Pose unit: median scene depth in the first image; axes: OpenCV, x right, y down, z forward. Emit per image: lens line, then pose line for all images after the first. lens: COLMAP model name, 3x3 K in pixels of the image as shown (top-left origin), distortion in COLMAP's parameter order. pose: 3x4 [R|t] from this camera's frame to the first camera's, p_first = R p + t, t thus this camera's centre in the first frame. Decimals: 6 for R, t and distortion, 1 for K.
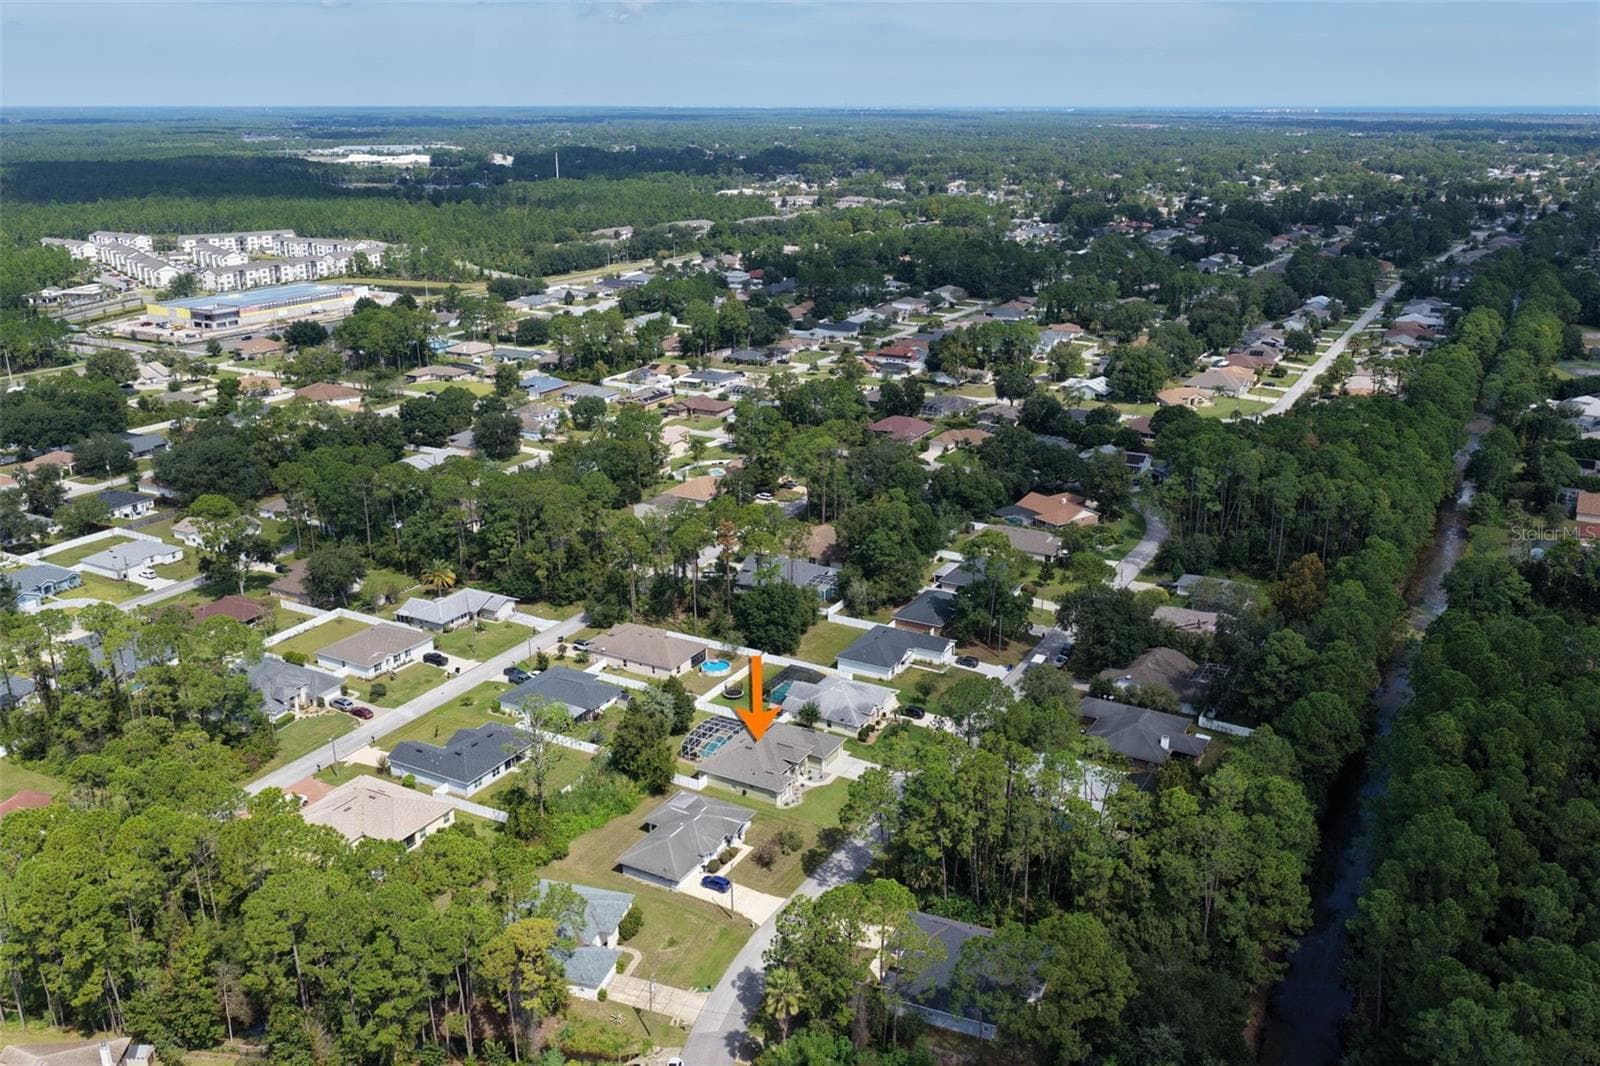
lens RADIAL K [[1328.3, 0, 800.0], [0, 1328.3, 533.0], [0, 0, 1]] dist [0.011159, -0.003031]
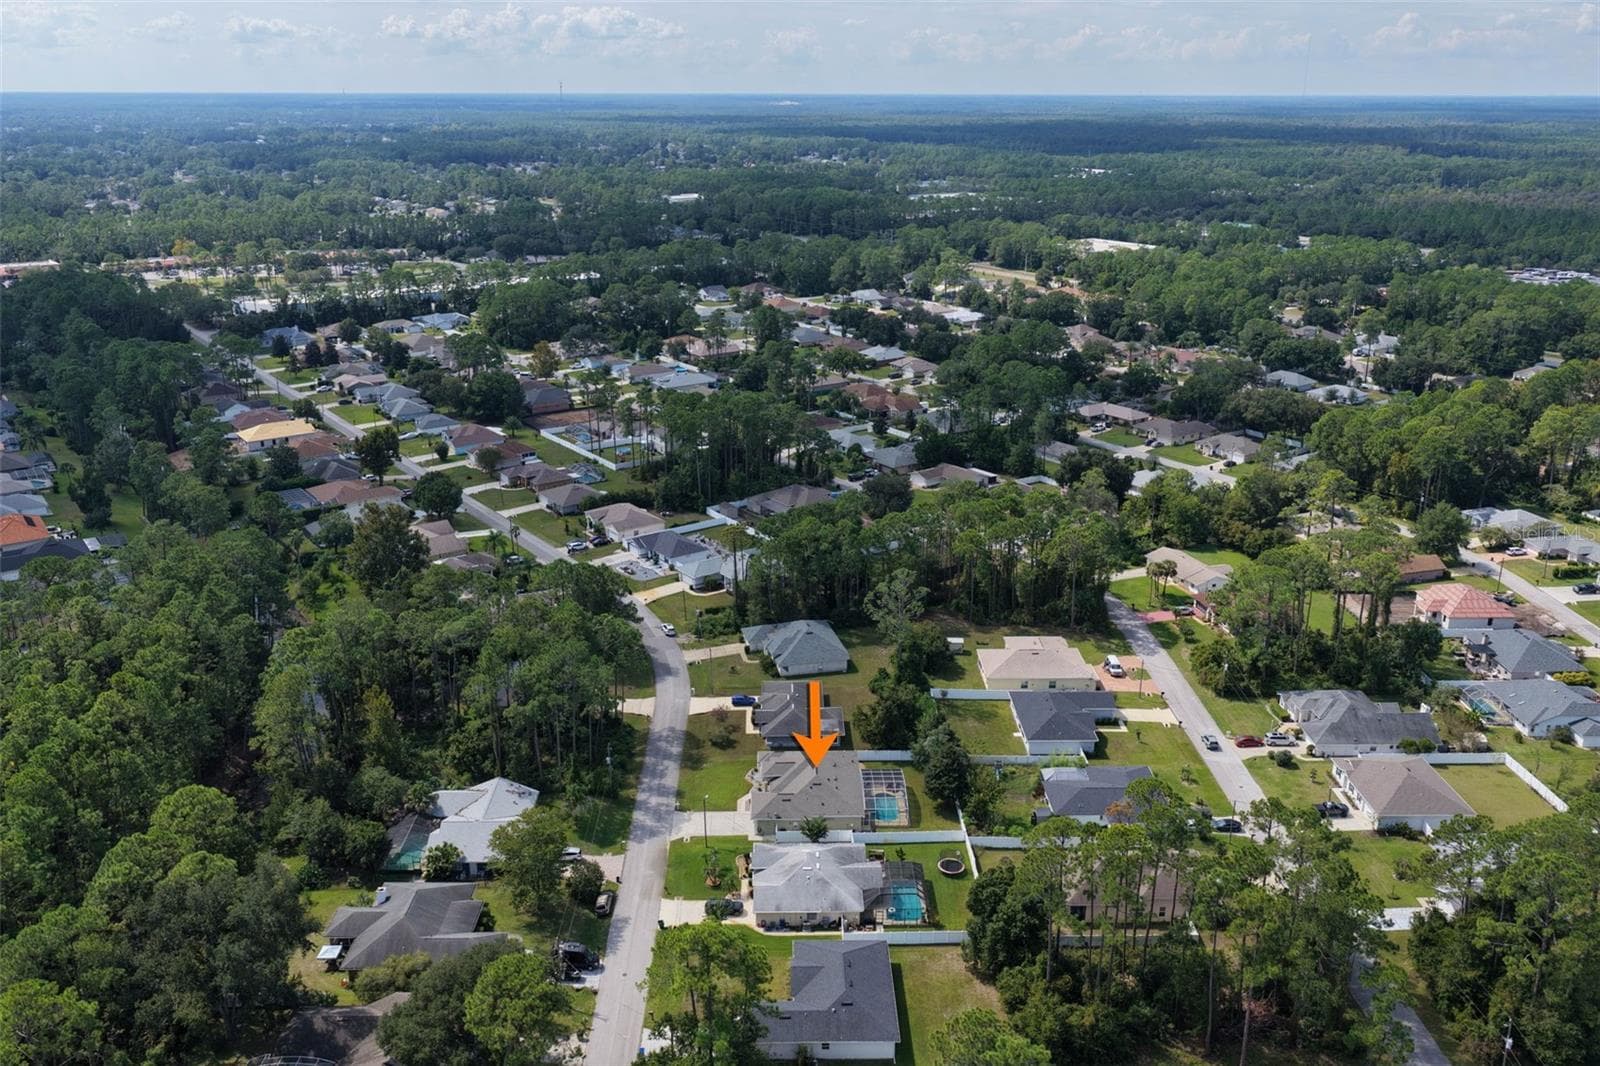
lens RADIAL K [[1328.3, 0, 800.0], [0, 1328.3, 533.0], [0, 0, 1]] dist [0.011159, -0.003031]
pose [[-0.863985, 0.153775, -0.479461, 0.332272], [-0.157014, 0.822461, 0.546721, -0.410331], [0.478410, 0.547641, -0.686449, 1.291955]]
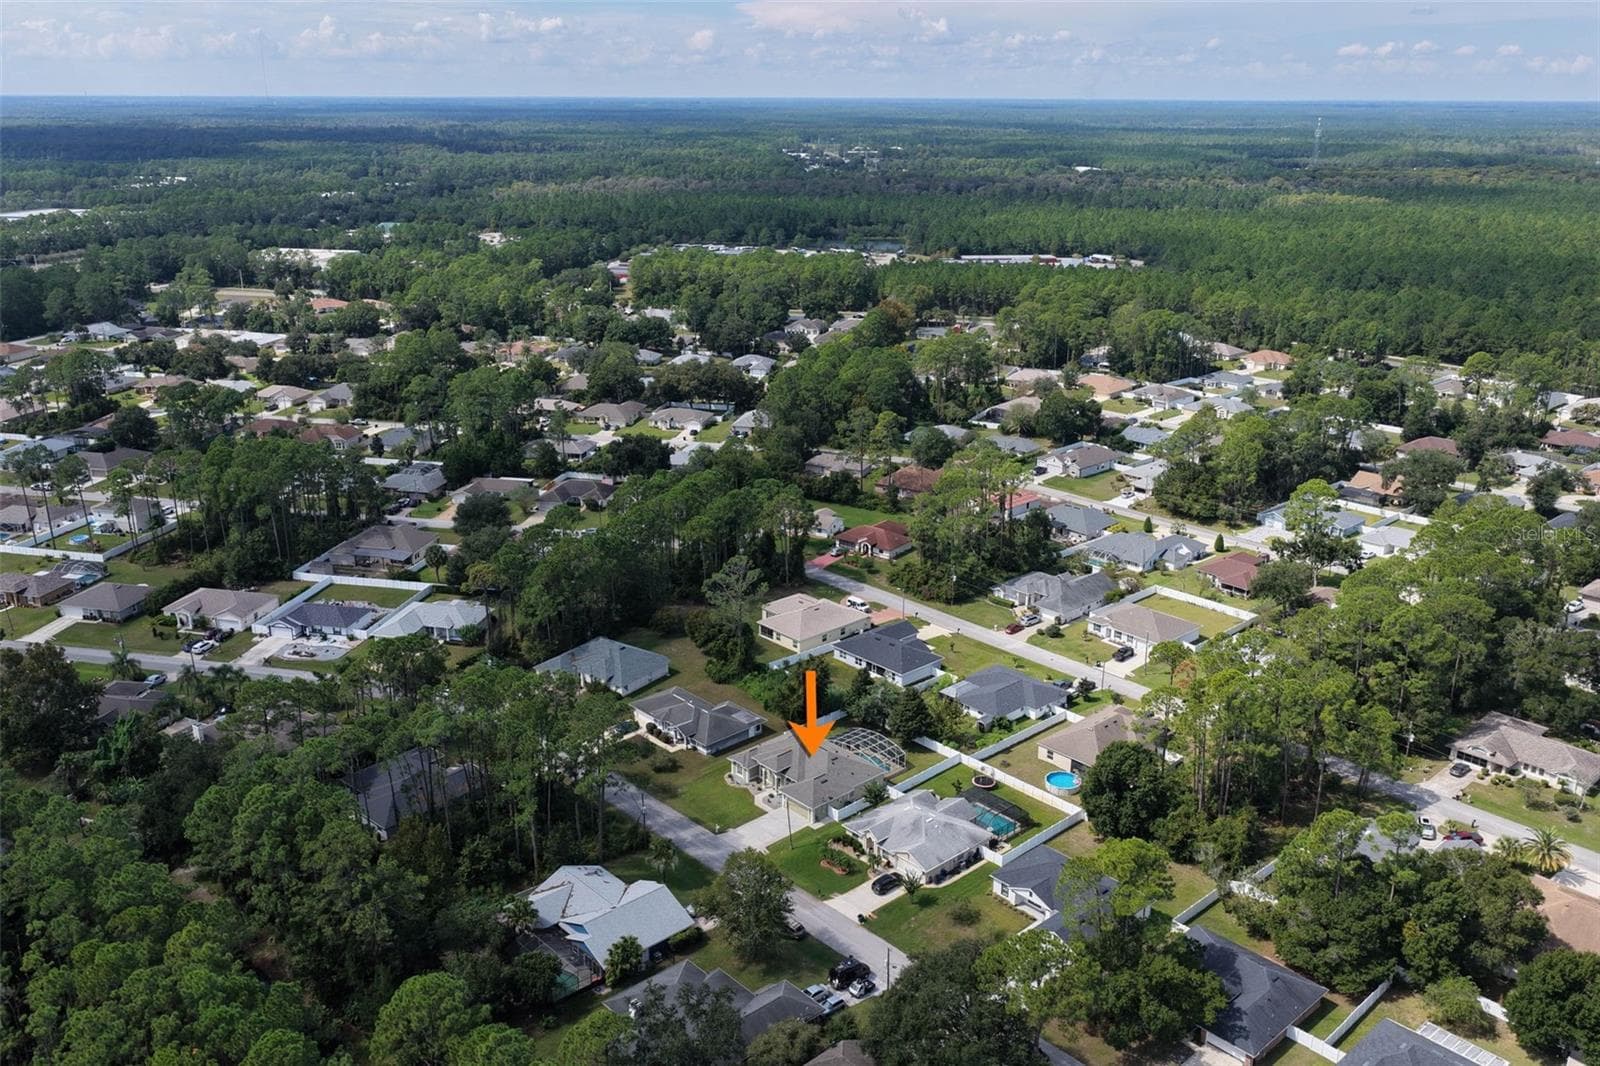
lens RADIAL K [[1328.3, 0, 800.0], [0, 1328.3, 533.0], [0, 0, 1]] dist [0.011159, -0.003031]
pose [[-0.306491, 0.293182, -0.905598, 0.673151], [-0.293144, 0.876073, 0.382835, -0.295299], [0.905610, 0.382806, -0.182564, 0.925174]]
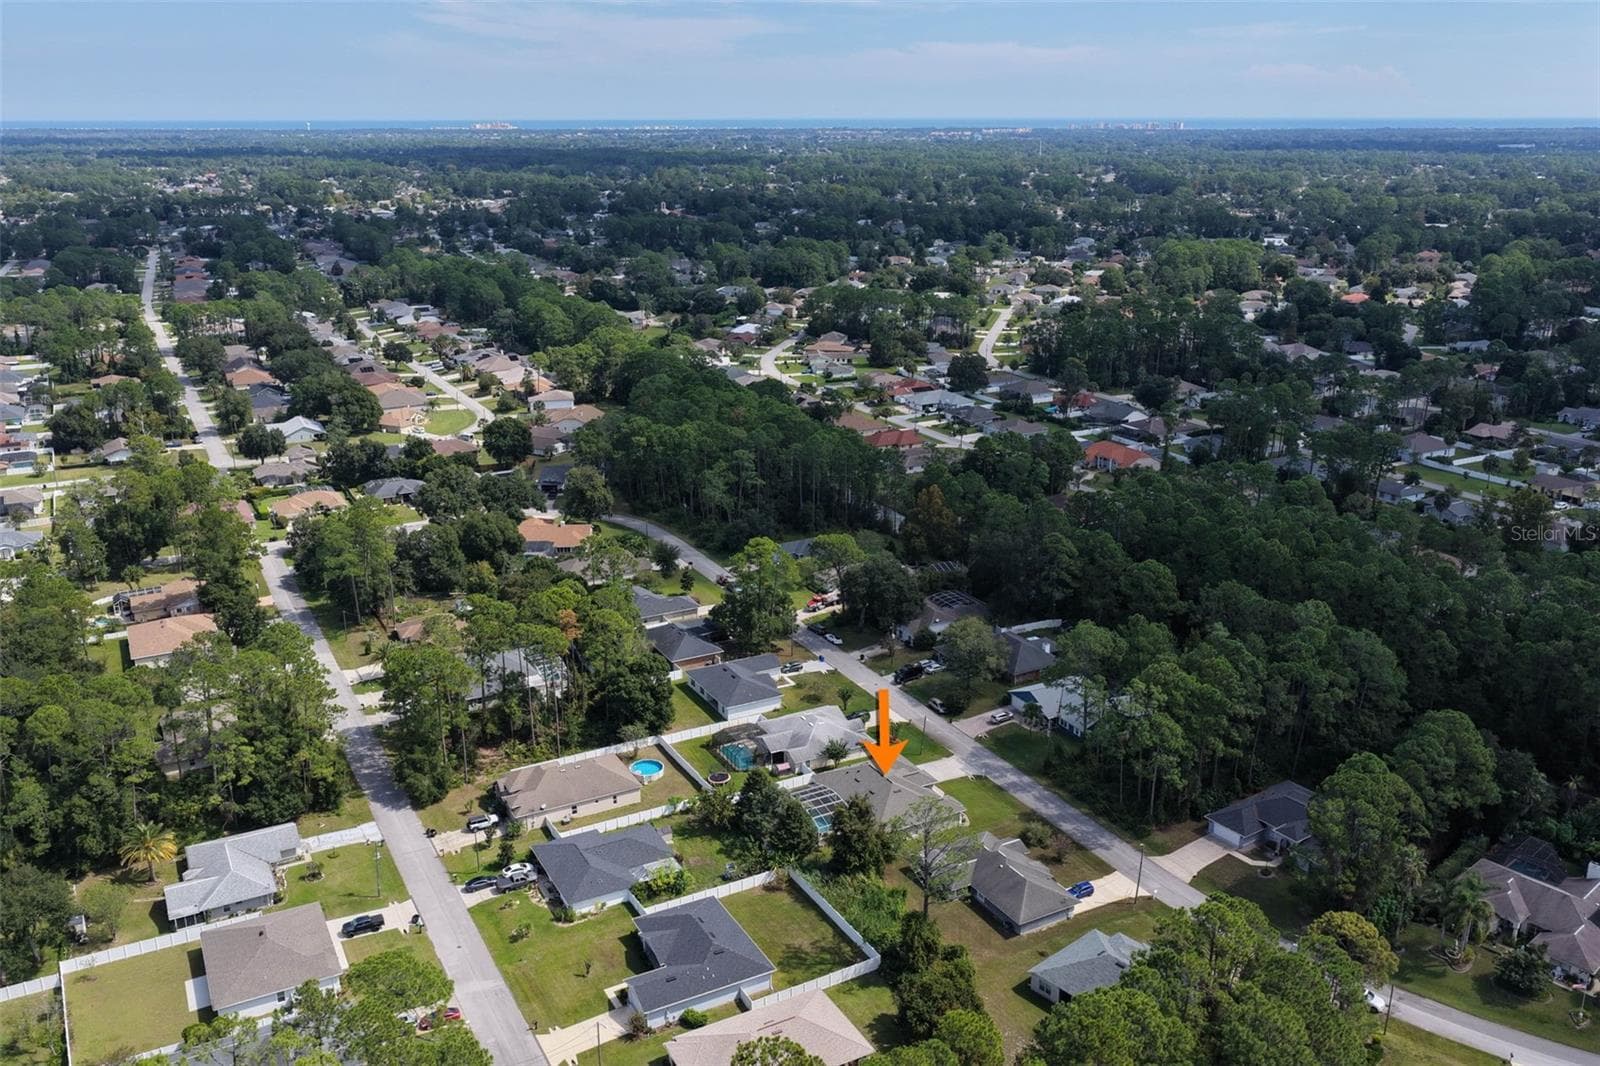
lens RADIAL K [[1328.3, 0, 800.0], [0, 1328.3, 533.0], [0, 0, 1]] dist [0.011159, -0.003031]
pose [[0.544637, -0.254150, 0.799236, -0.649155], [0.261495, 0.956932, 0.126101, -0.125523], [-0.796863, 0.140317, 0.587640, 0.394689]]
